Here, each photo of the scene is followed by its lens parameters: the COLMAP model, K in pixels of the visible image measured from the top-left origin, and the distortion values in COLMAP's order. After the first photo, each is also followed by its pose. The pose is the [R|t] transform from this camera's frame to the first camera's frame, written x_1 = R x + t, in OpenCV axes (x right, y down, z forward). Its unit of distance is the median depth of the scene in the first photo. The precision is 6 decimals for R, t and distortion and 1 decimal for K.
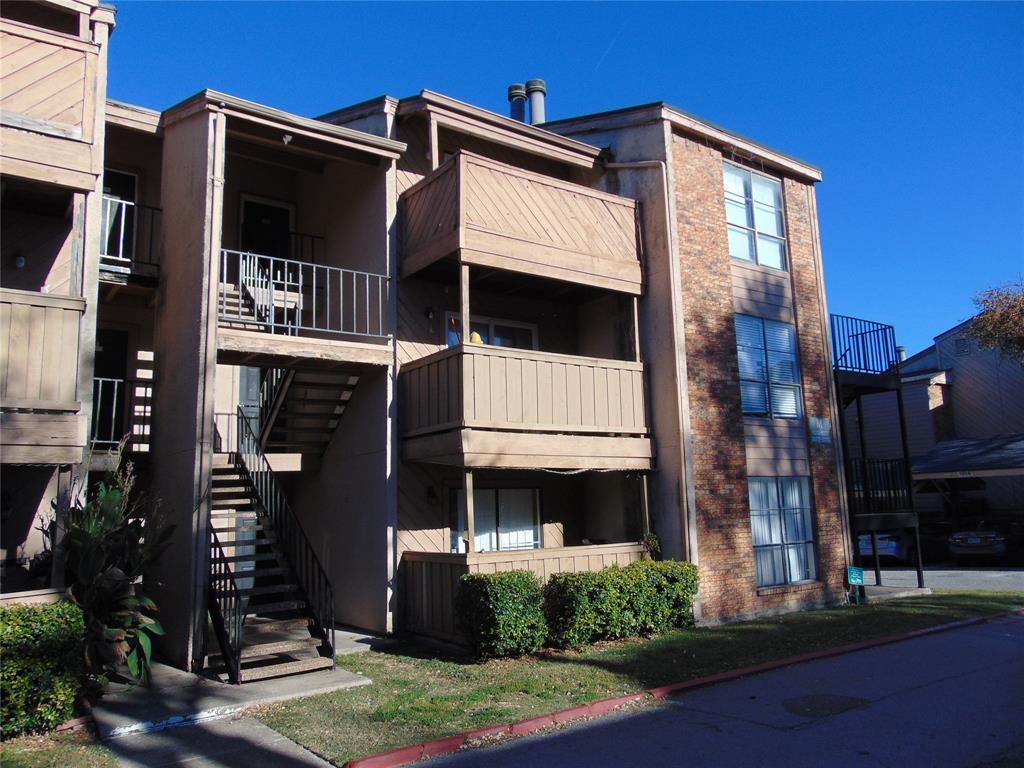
lens RADIAL K [[772.0, 0, 512.0], [0, 772.0, 384.0], [0, 0, 1]] dist [-0.046330, 0.105034]
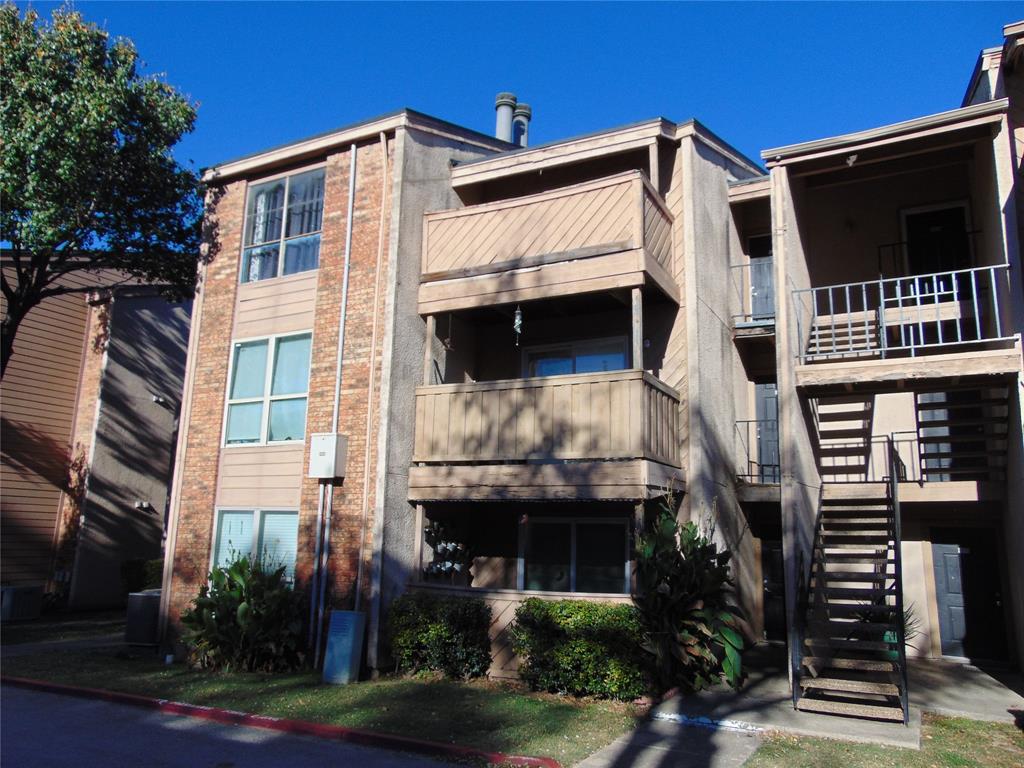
lens RADIAL K [[772.0, 0, 512.0], [0, 772.0, 384.0], [0, 0, 1]] dist [-0.046330, 0.105034]
pose [[0.442660, -0.132406, -0.886860, 0.302548], [0.107216, 0.989758, -0.094253, 0.007088], [0.890256, -0.053364, 0.452323, 0.141013]]
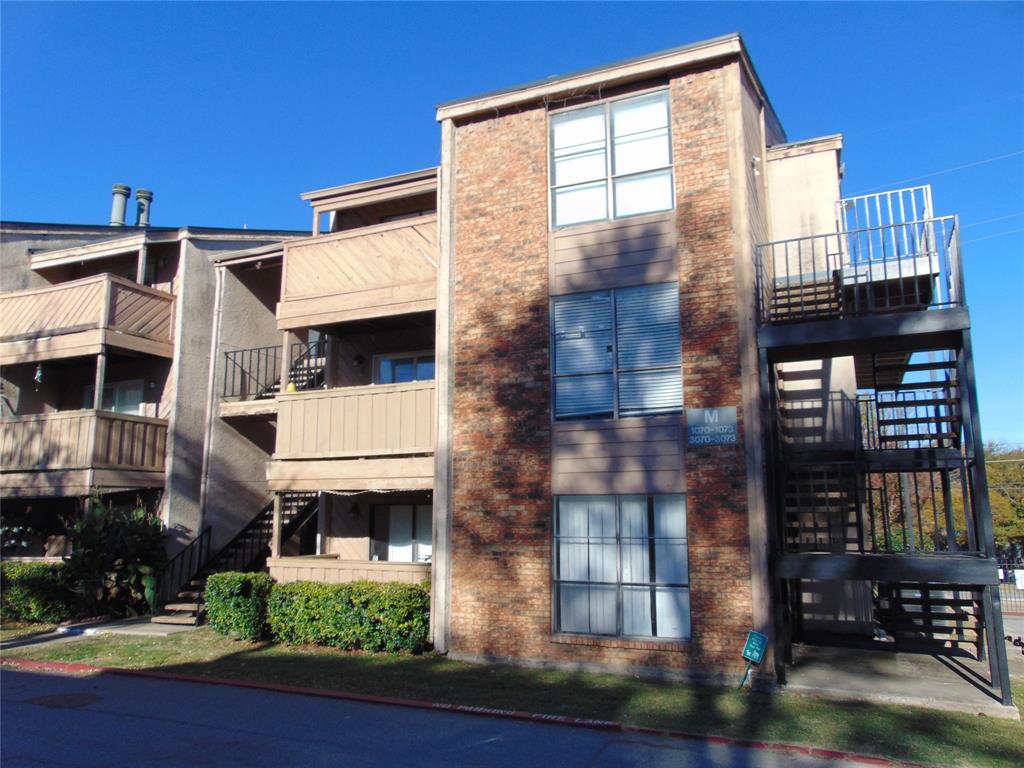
lens RADIAL K [[772.0, 0, 512.0], [0, 772.0, 384.0], [0, 0, 1]] dist [-0.046330, 0.105034]
pose [[0.503176, -0.117230, -0.856196, 1.034590], [0.126722, 0.990056, -0.061085, 0.049018], [0.854842, -0.077762, 0.513028, 0.567441]]
